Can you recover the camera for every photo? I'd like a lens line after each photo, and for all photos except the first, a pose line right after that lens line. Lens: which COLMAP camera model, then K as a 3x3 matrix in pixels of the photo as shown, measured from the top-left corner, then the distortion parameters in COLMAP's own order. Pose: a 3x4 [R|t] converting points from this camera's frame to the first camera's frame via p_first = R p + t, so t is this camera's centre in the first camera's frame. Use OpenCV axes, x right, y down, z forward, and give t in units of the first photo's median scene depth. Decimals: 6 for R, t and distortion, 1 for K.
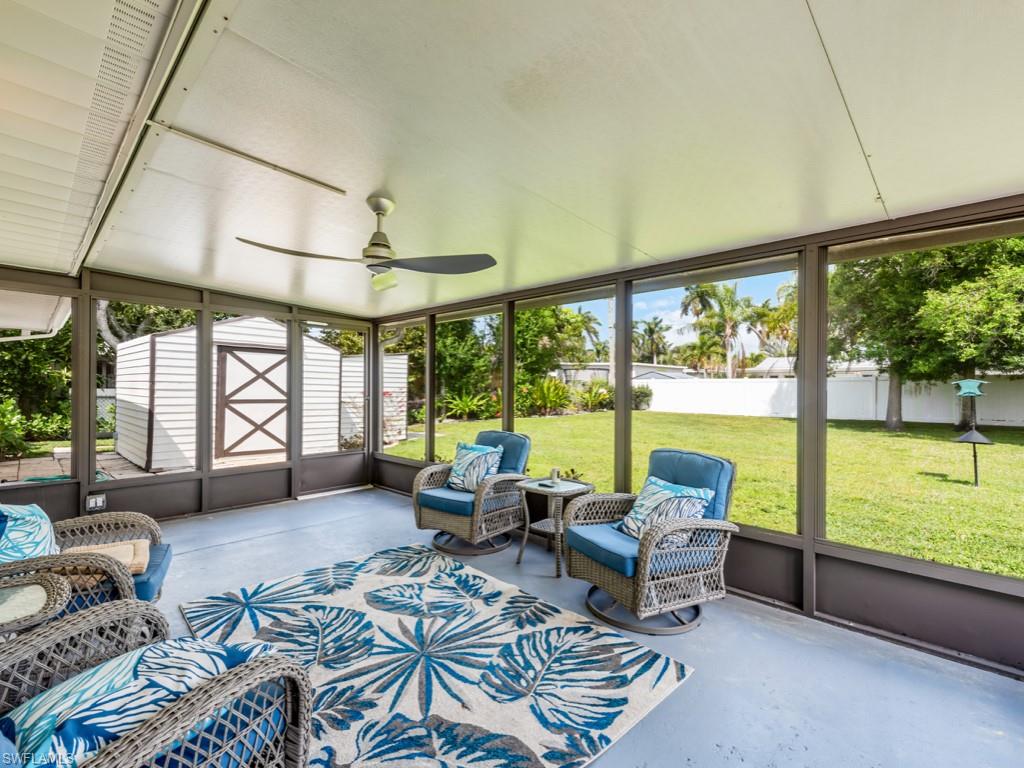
lens RADIAL K [[464.1, 0, 511.7], [0, 464.1, 384.4], [0, 0, 1]] dist [-0.000879, 0.000502]
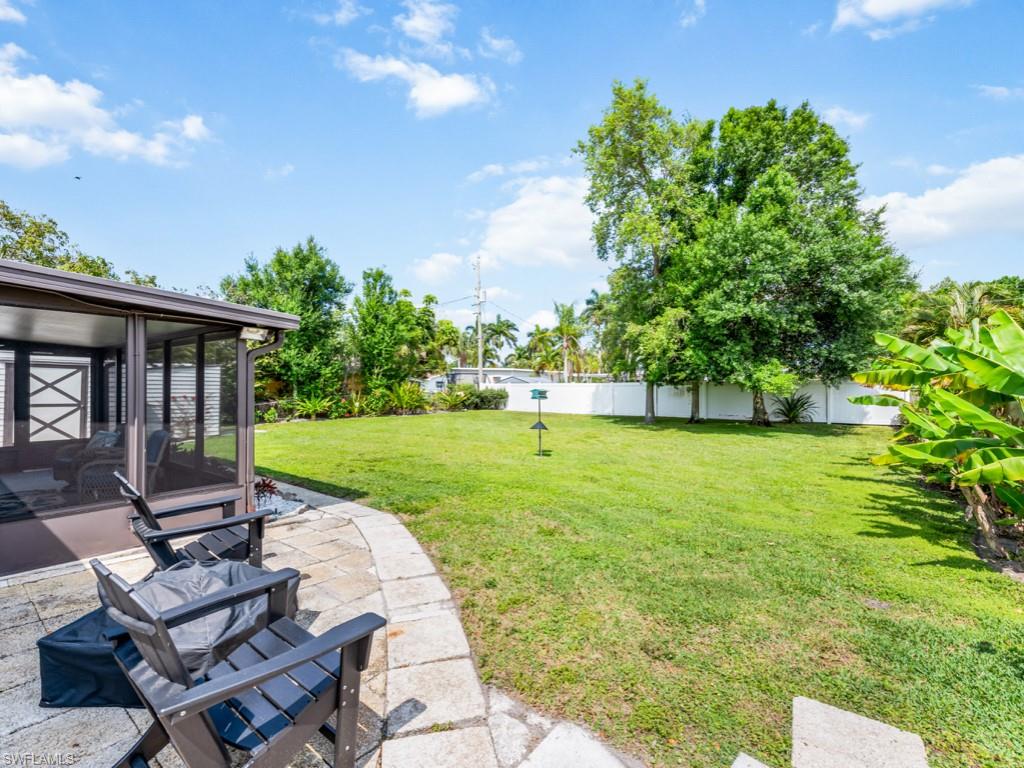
lens RADIAL K [[464.1, 0, 513.0], [0, 464.1, 382.5], [0, 0, 1]] dist [-0.000879, 0.000502]
pose [[0.996912, -0.001771, 0.078501, 0.299026], [0.002359, 0.999970, -0.007396, -0.006104], [-0.078486, 0.007559, 0.996887, -0.206601]]
